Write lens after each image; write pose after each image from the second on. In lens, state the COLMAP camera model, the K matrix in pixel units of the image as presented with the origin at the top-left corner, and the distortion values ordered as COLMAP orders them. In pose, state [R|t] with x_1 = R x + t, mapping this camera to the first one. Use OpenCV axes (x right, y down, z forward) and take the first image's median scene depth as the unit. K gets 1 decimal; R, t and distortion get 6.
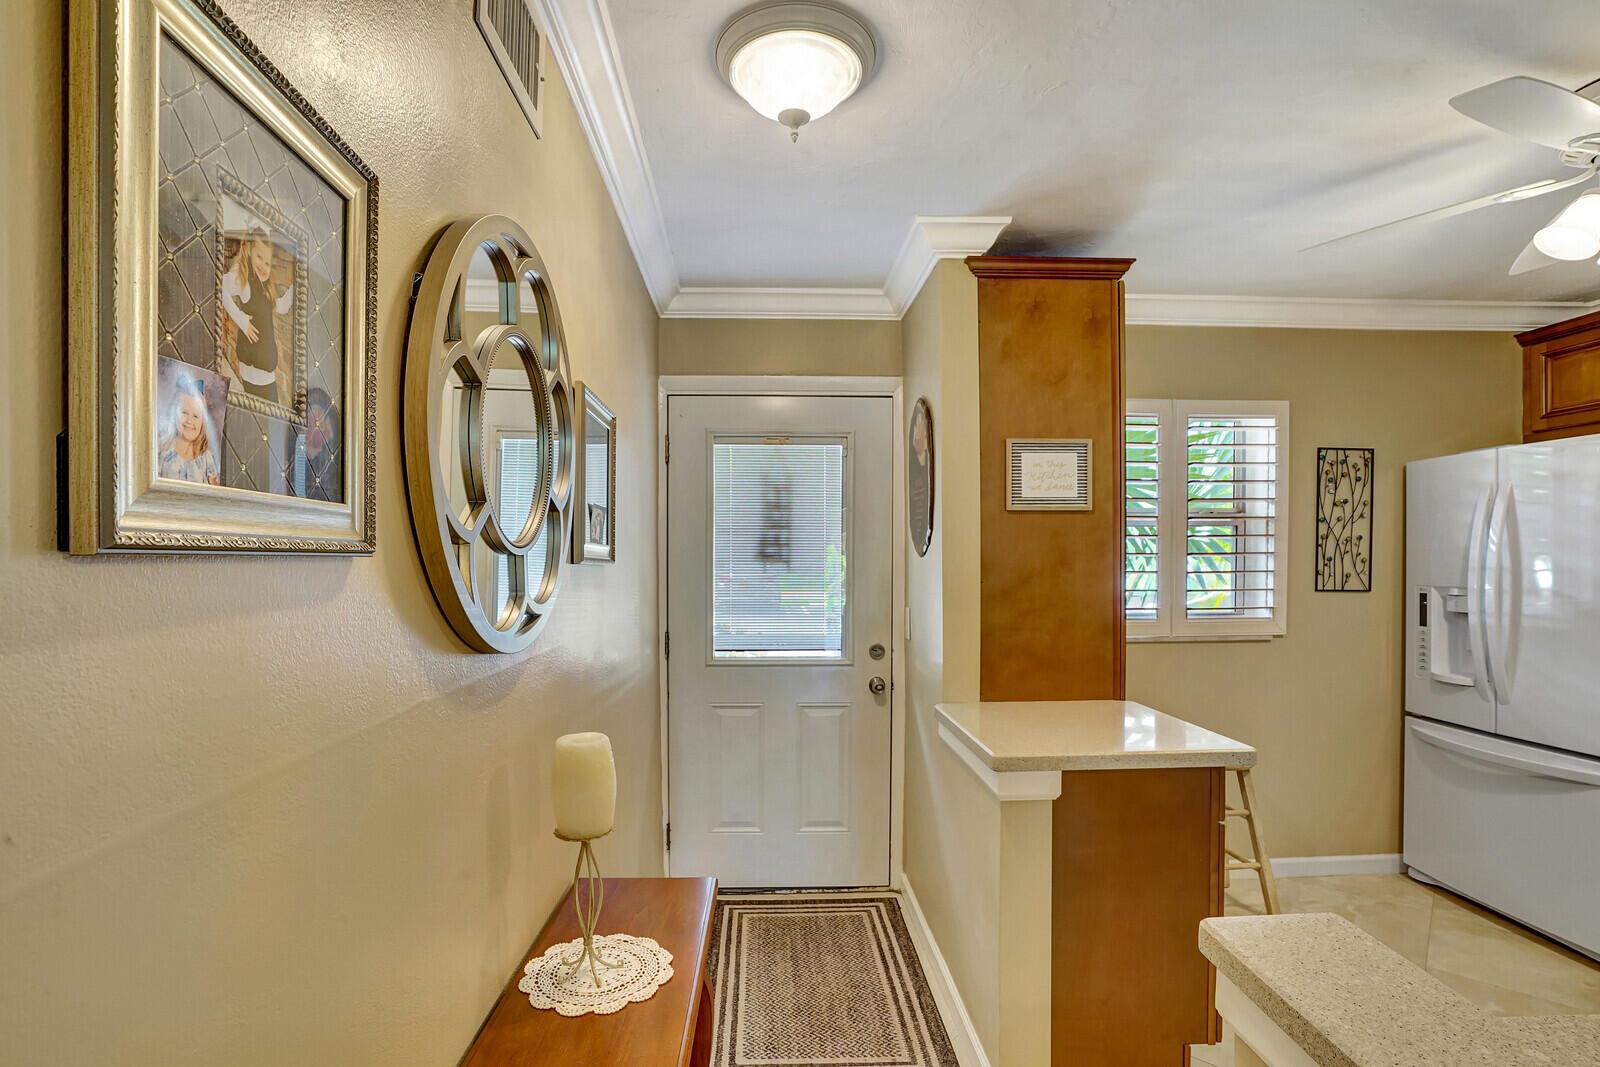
lens RADIAL K [[757.0, 0, 790.7], [0, 757.0, 565.6], [0, 0, 1]] dist [-0.058549, 0.020705]
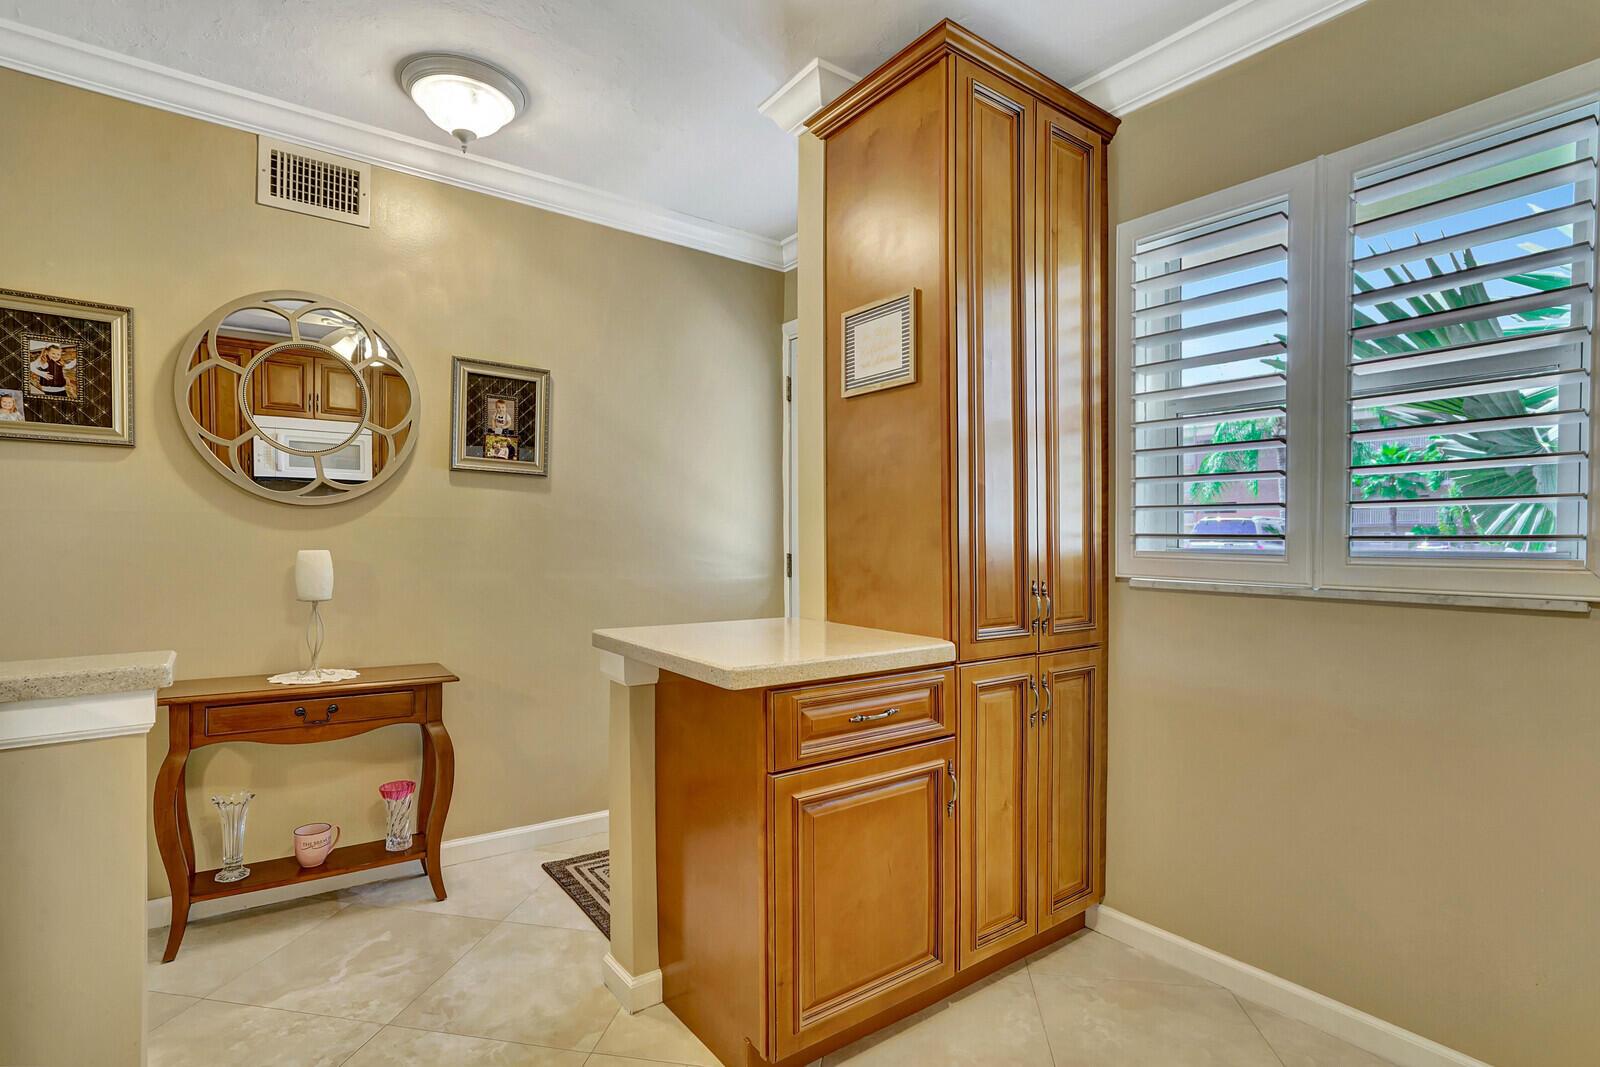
lens RADIAL K [[760.8, 0, 780.7], [0, 760.8, 552.7], [0, 0, 1]] dist [-0.048820, 0.017893]
pose [[0.547649, 0.023146, -0.836388, 0.861622], [-0.023653, 0.999646, 0.012176, 0.081189], [0.836374, 0.013115, 0.548002, 0.424936]]
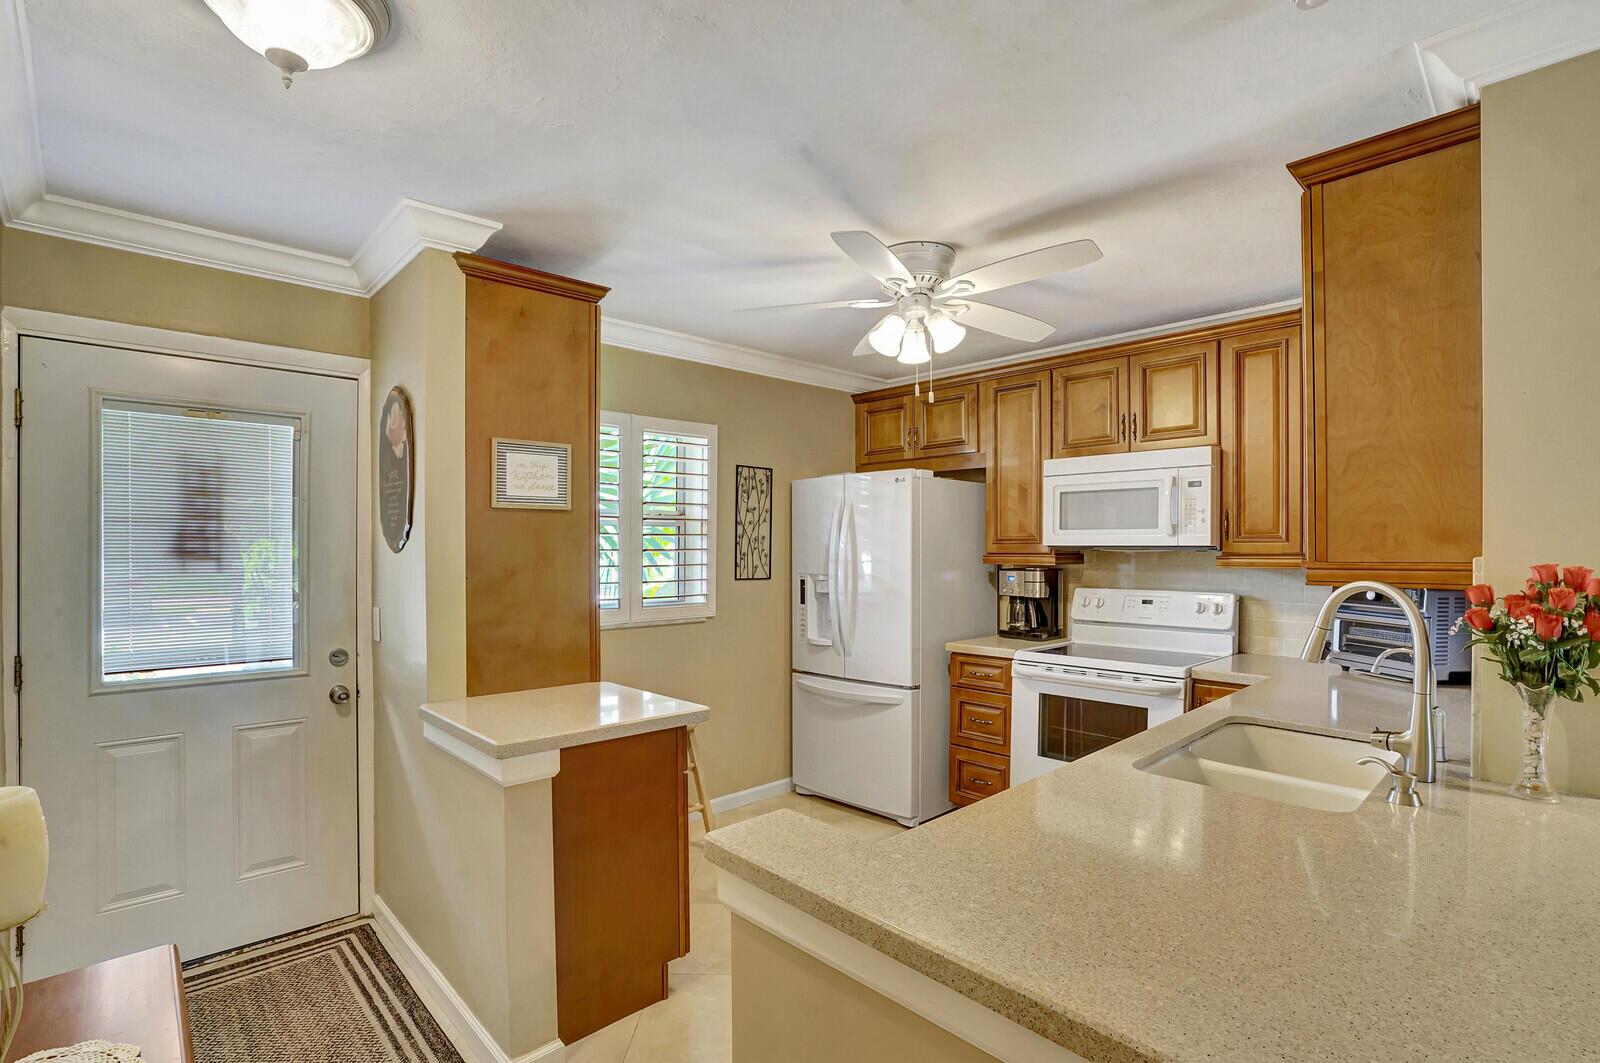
lens RADIAL K [[757.0, 0, 790.7], [0, 757.0, 563.6], [0, 0, 1]] dist [-0.058549, 0.020705]
pose [[0.753714, -0.011250, 0.657107, -0.069711], [0.010107, 0.999934, 0.005526, 0.001320], [-0.657125, 0.002477, 0.753777, -0.031400]]
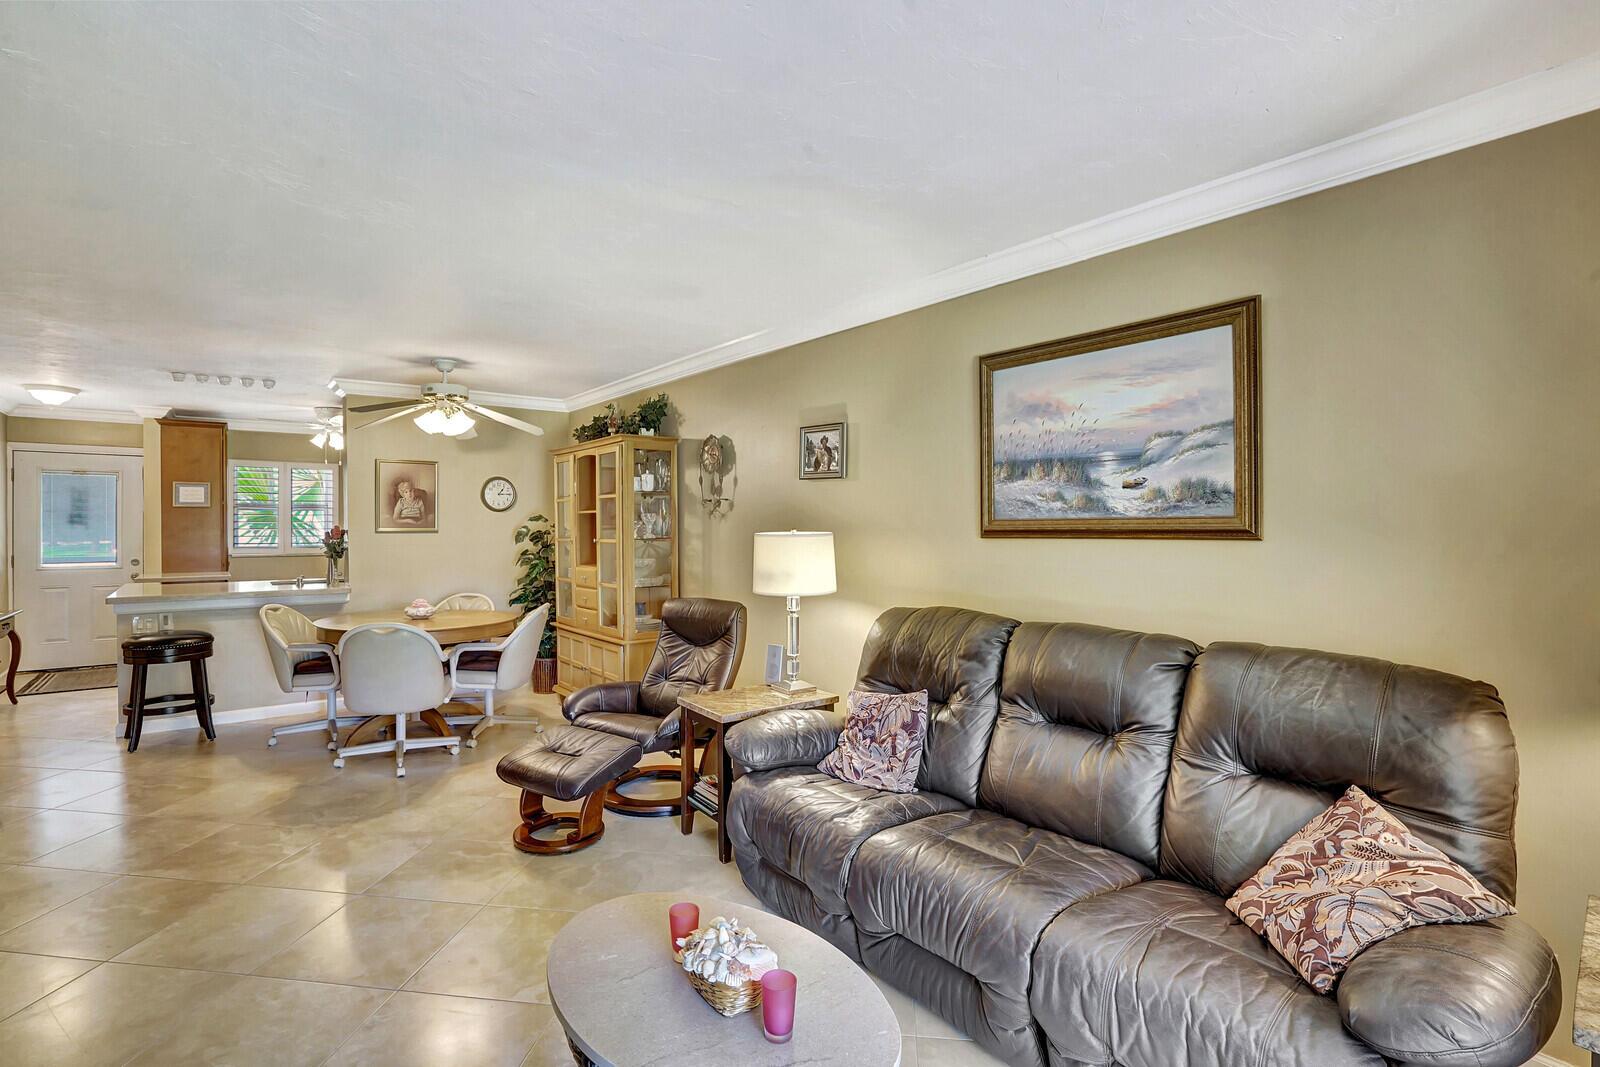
lens RADIAL K [[749.3, 0, 796.2], [0, 749.3, 538.0], [0, 0, 1]] dist [-0.073150, 0.031244]
pose [[0.802882, -0.008129, 0.596083, 0.494073], [0.005755, 0.999966, 0.005885, 0.040542], [-0.596111, -0.001295, 0.802901, -2.372289]]
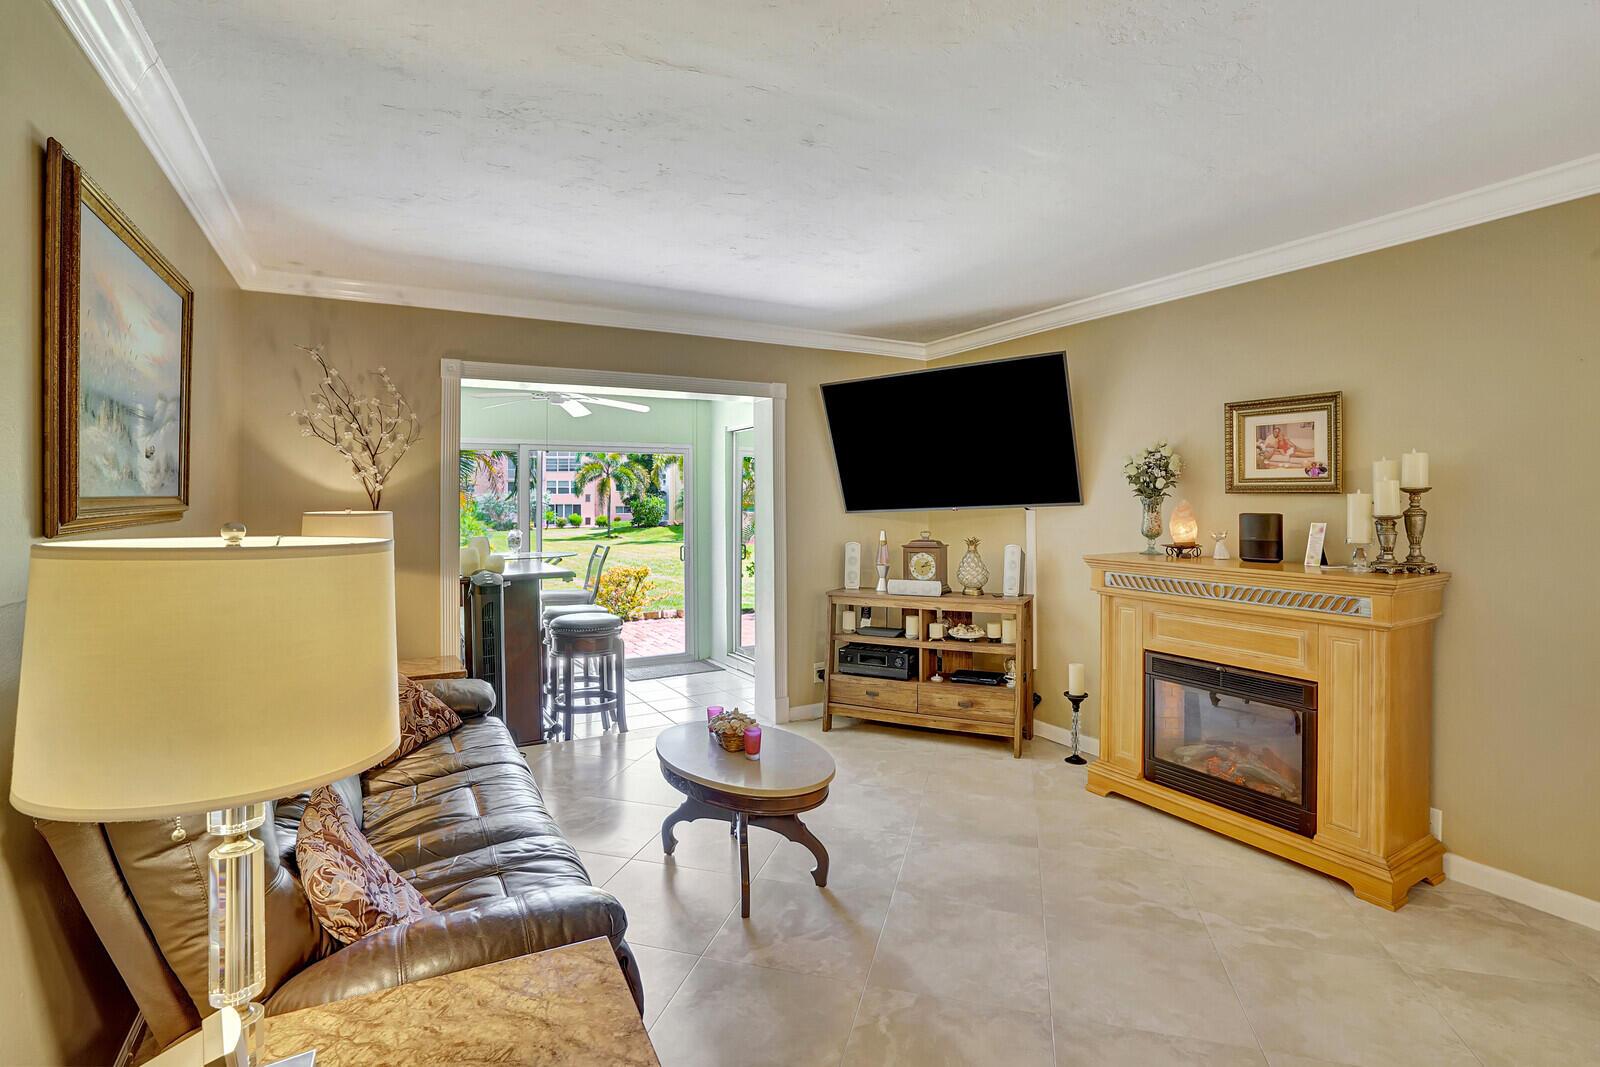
lens RADIAL K [[768.7, 0, 798.7], [0, 768.7, 505.1], [0, 0, 1]] dist [-0.048370, 0.018282]
pose [[-0.887722, 0.013221, -0.460190, 1.172354], [0.001844, 0.999682, 0.025162, 0.013528], [0.460377, 0.021489, -0.887464, -0.936722]]
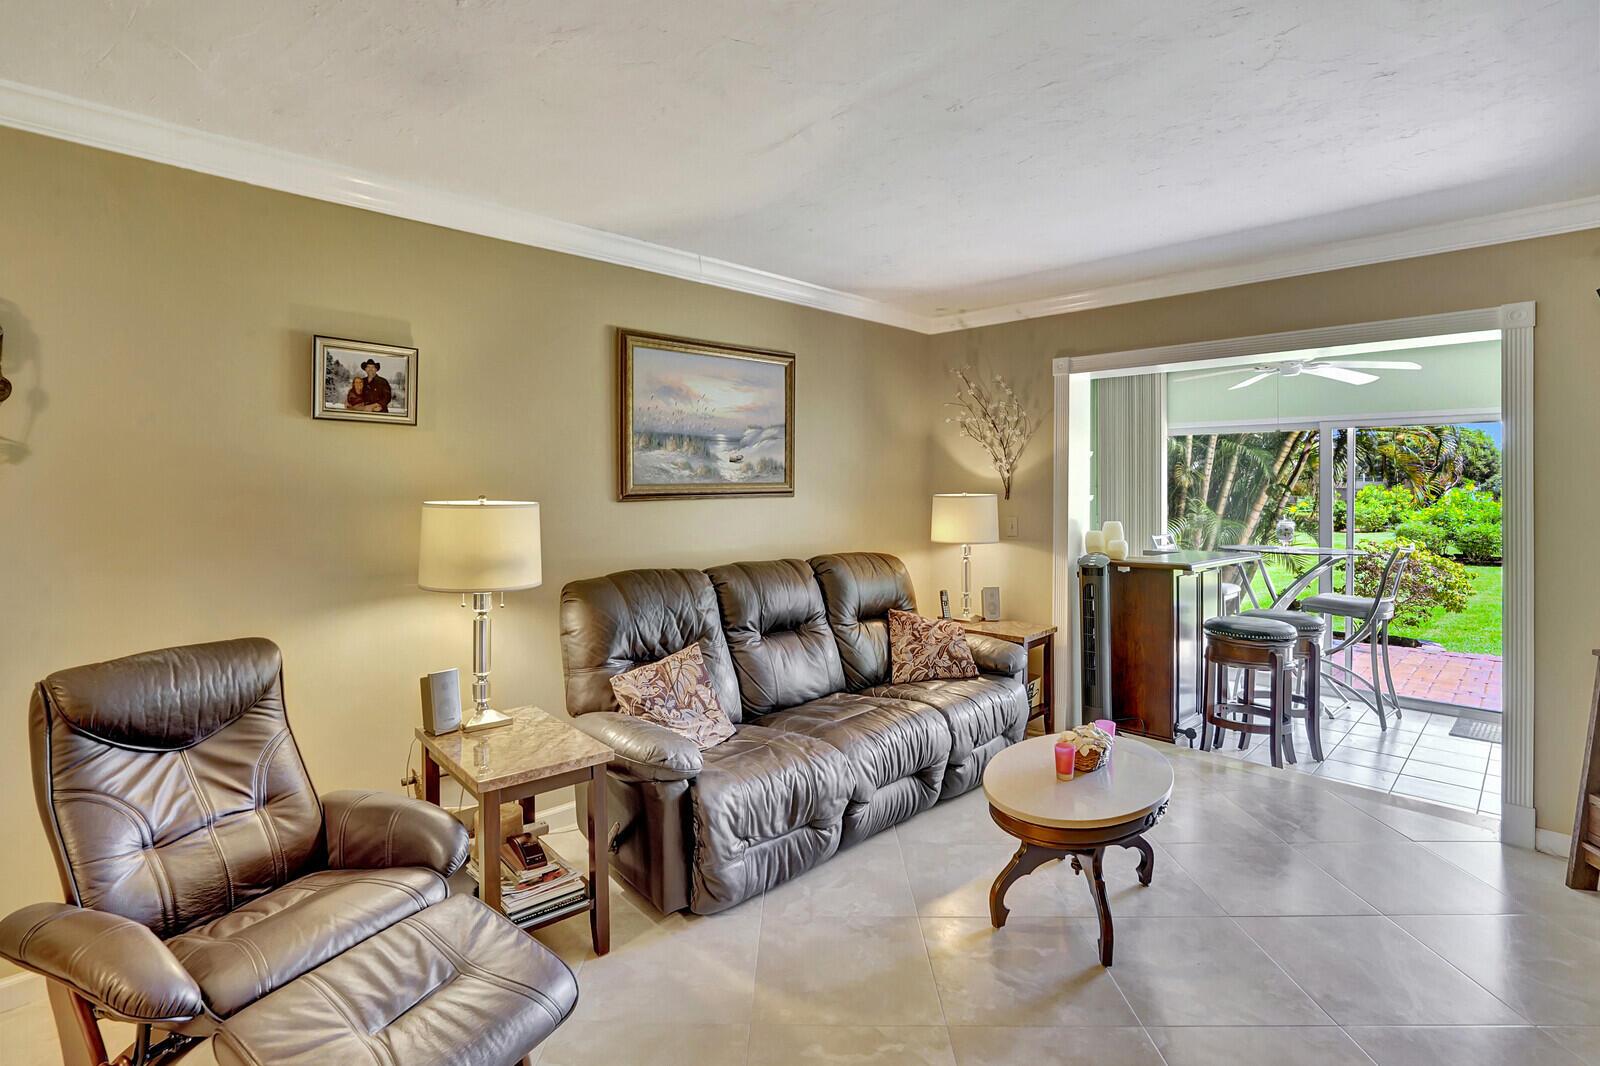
lens RADIAL K [[778.6, 0, 784.1], [0, 778.6, 486.1], [0, 0, 1]] dist [-0.051408, 0.018831]
pose [[-0.671894, 0.004946, 0.740631, 0.311422], [0.015181, 0.999860, 0.007095, 0.019062], [-0.740492, 0.016010, -0.671874, -1.005497]]
